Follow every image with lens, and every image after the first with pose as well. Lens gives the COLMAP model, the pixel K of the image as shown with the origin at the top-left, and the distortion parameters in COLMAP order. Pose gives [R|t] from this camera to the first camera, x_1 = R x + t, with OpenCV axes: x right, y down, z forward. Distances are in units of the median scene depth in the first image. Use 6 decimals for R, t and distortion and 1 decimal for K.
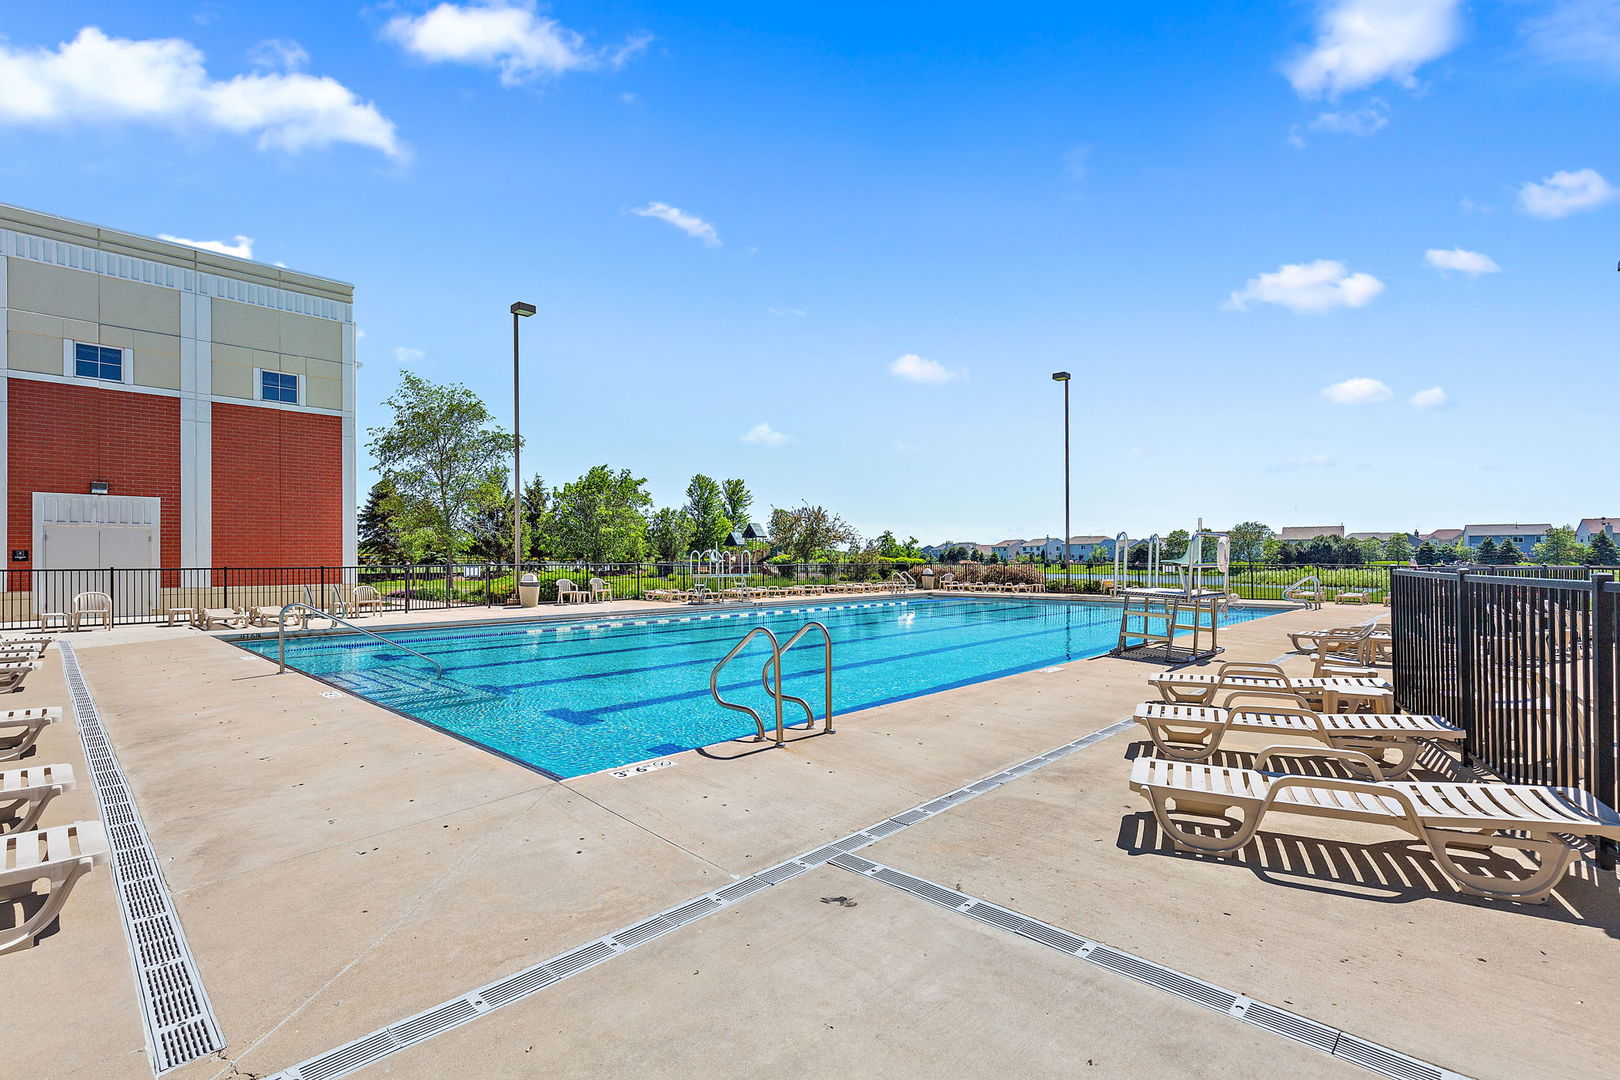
lens RADIAL K [[730.7, 0, 815.2], [0, 730.7, 550.5], [0, 0, 1]] dist [0.004774, -0.000116]
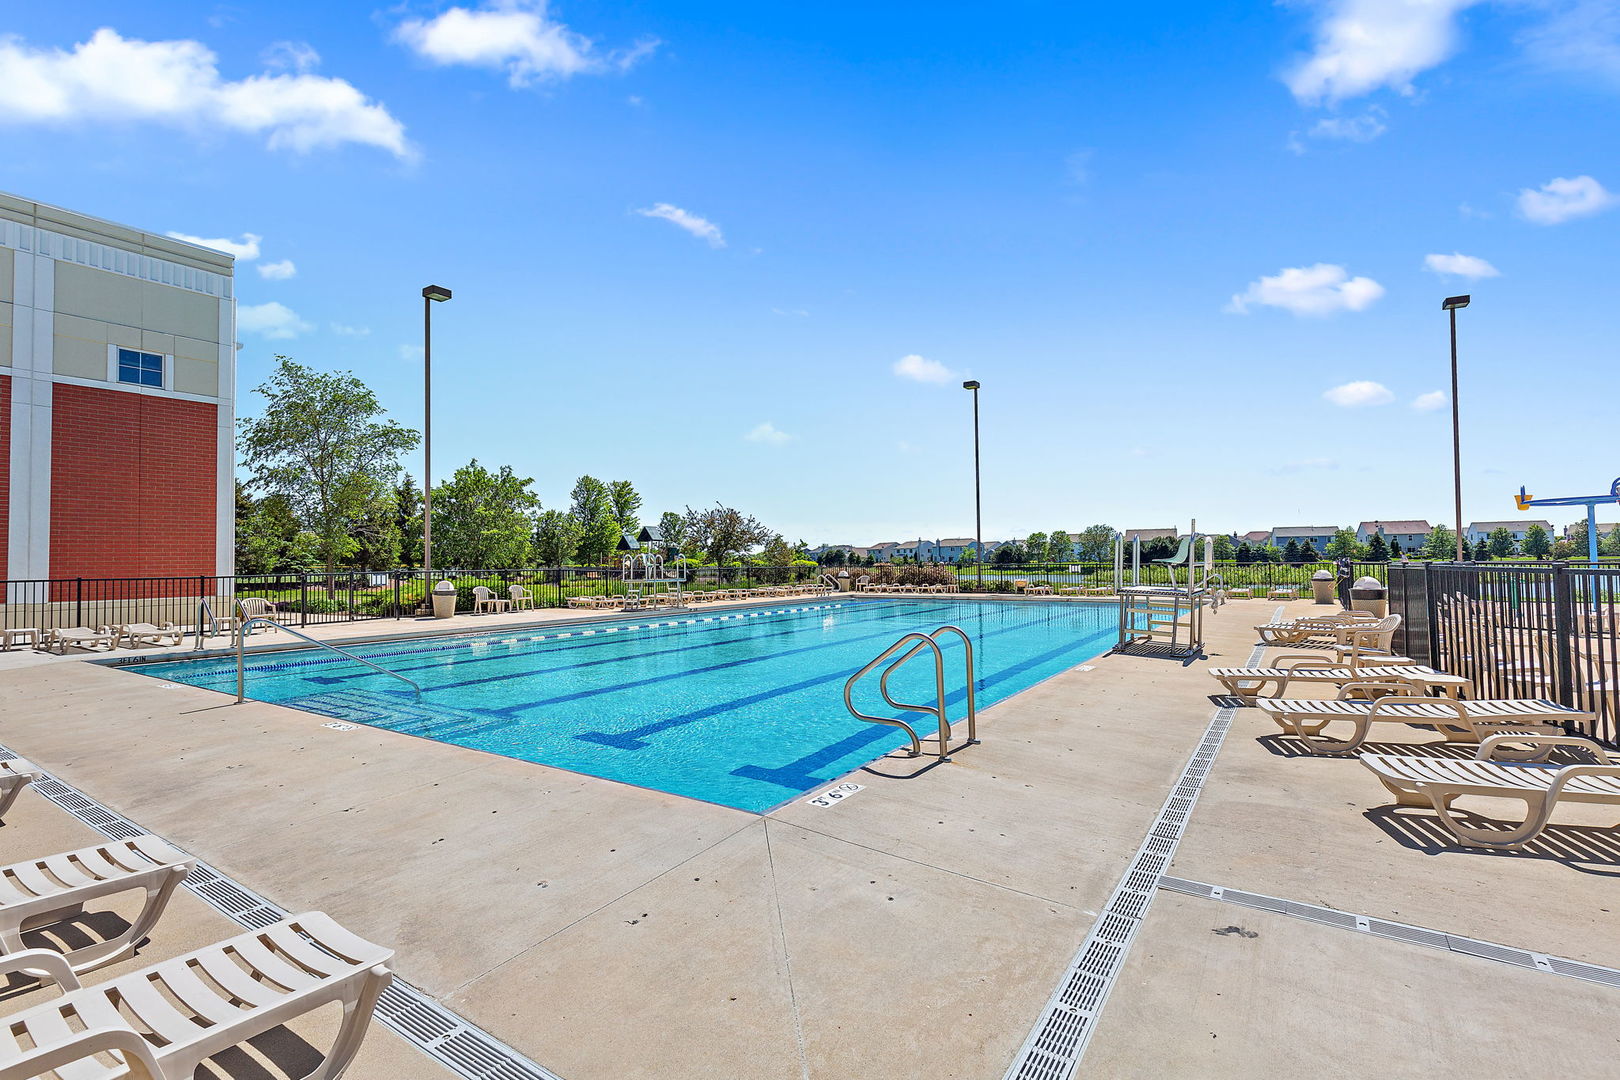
lens RADIAL K [[730.7, 0, 807.9], [0, 730.7, 534.9], [0, 0, 1]] dist [0.004774, -0.000116]
pose [[0.986348, -0.003399, 0.164641, -0.120665], [0.007667, 0.999651, -0.025293, 0.000774], [-0.164497, 0.026210, 0.986029, 0.032805]]
